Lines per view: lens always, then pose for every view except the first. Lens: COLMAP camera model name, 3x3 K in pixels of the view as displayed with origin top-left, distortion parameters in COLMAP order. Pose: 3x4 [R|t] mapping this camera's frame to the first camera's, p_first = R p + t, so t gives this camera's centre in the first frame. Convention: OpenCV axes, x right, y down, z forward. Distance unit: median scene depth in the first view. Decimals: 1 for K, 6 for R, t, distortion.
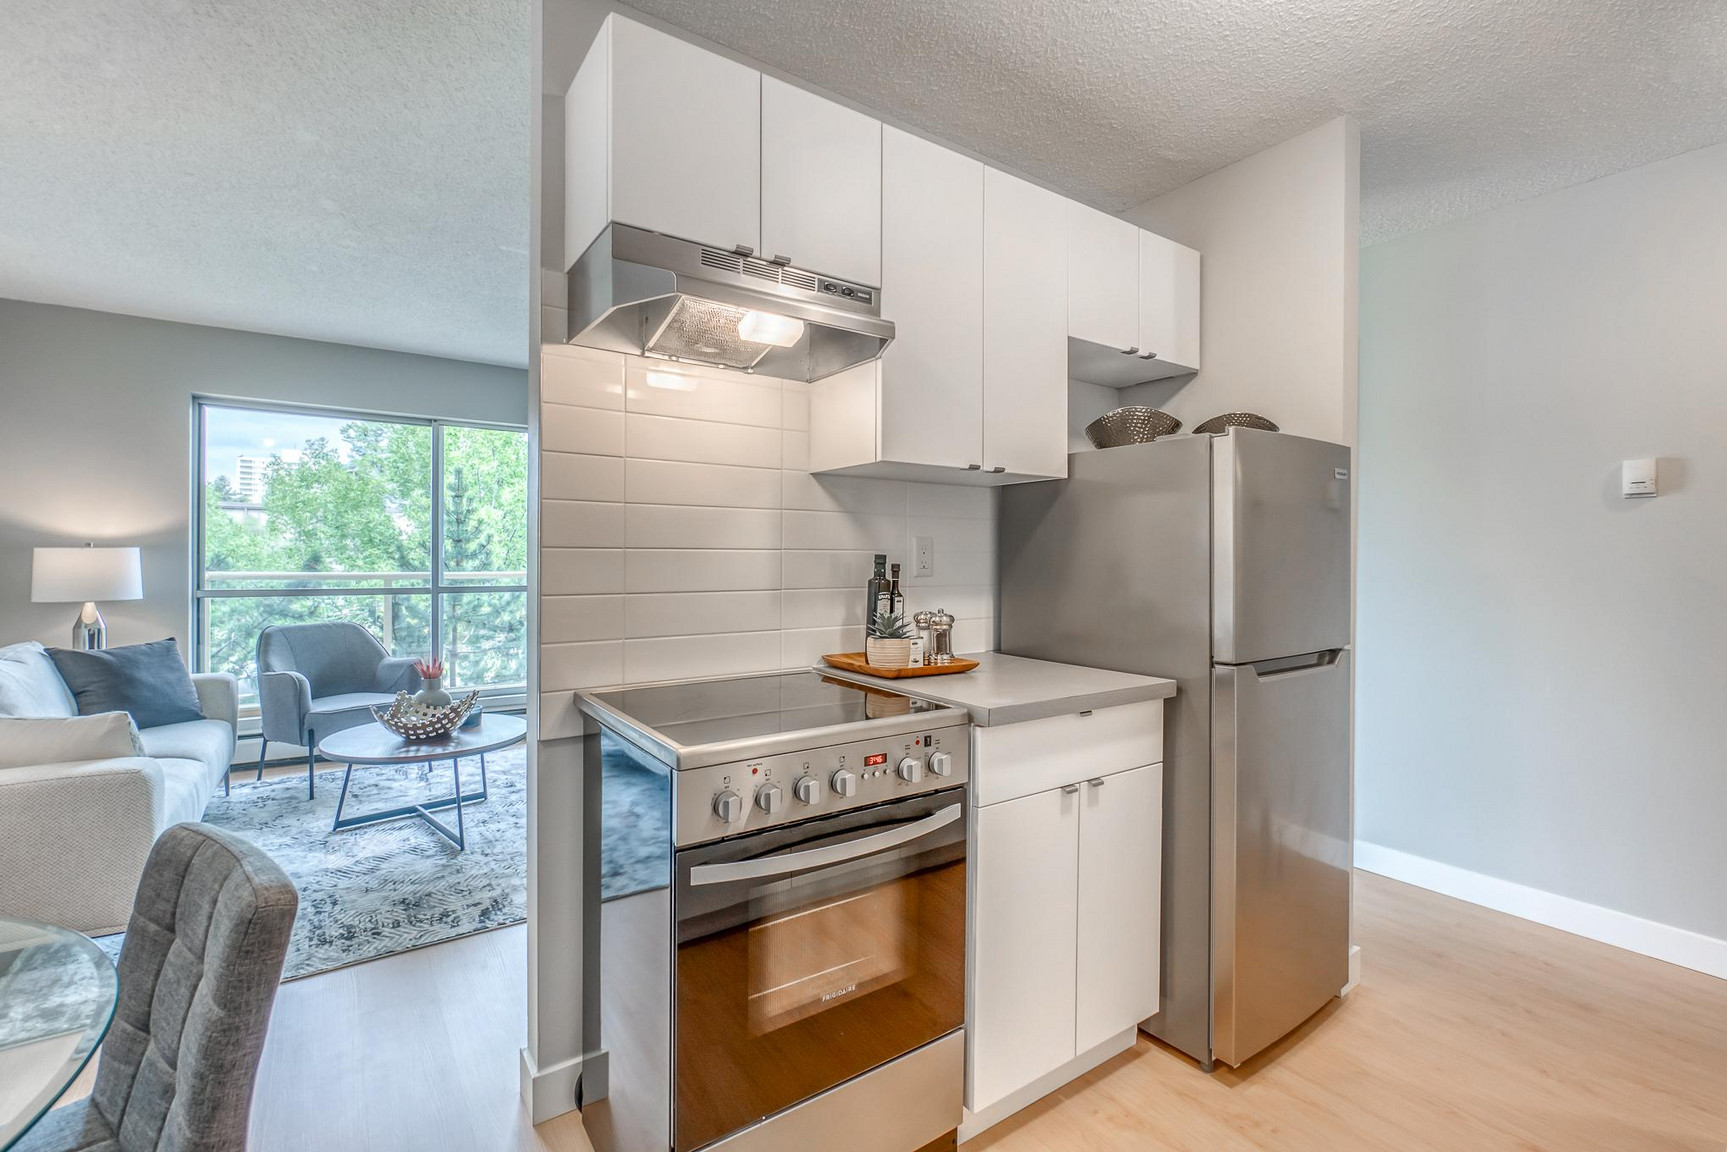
lens RADIAL K [[751.8, 0, 847.4], [0, 751.8, 562.5], [0, 0, 1]] dist [0.000731, -0.001211]
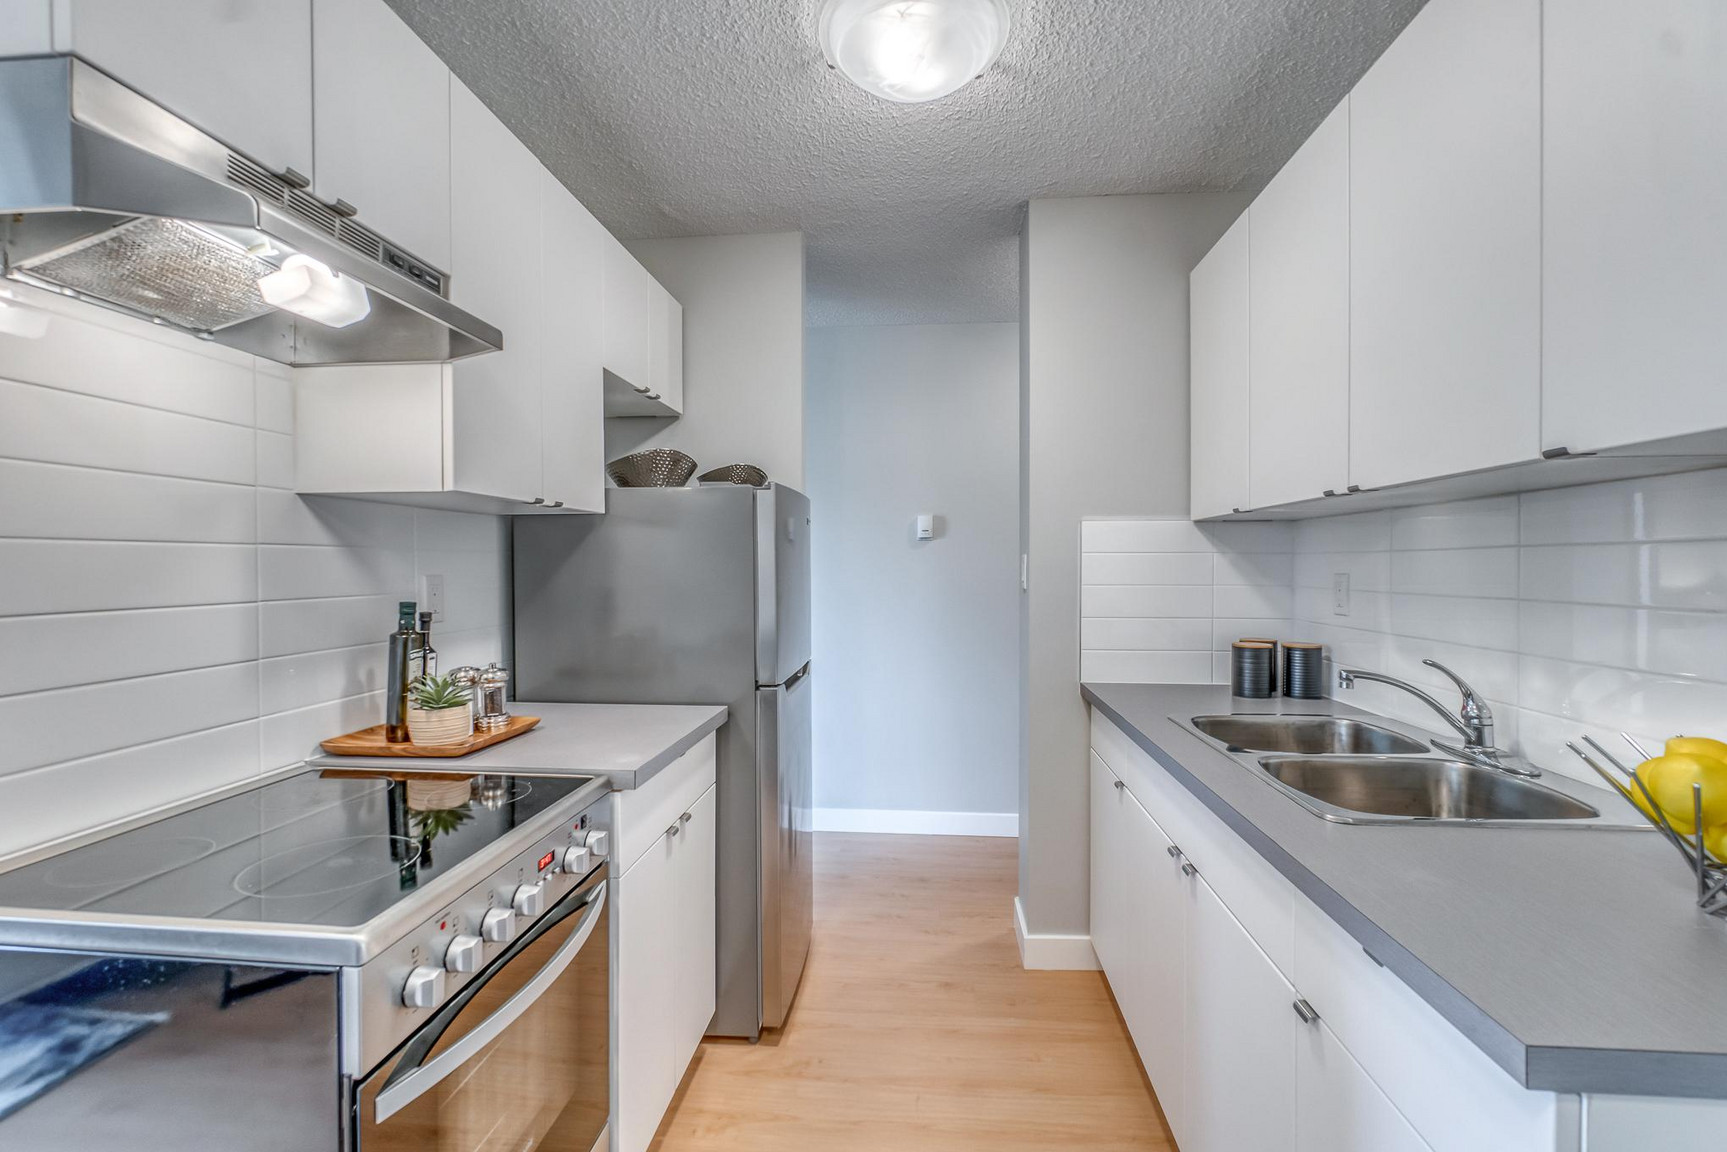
lens RADIAL K [[751.8, 0, 851.7], [0, 751.8, 577.5], [0, 0, 1]] dist [0.000731, -0.001211]
pose [[0.650049, -0.021130, 0.759599, -0.255648], [0.013127, 0.999776, 0.016578, -0.043958], [-0.759779, -0.000806, 0.650181, 0.131606]]
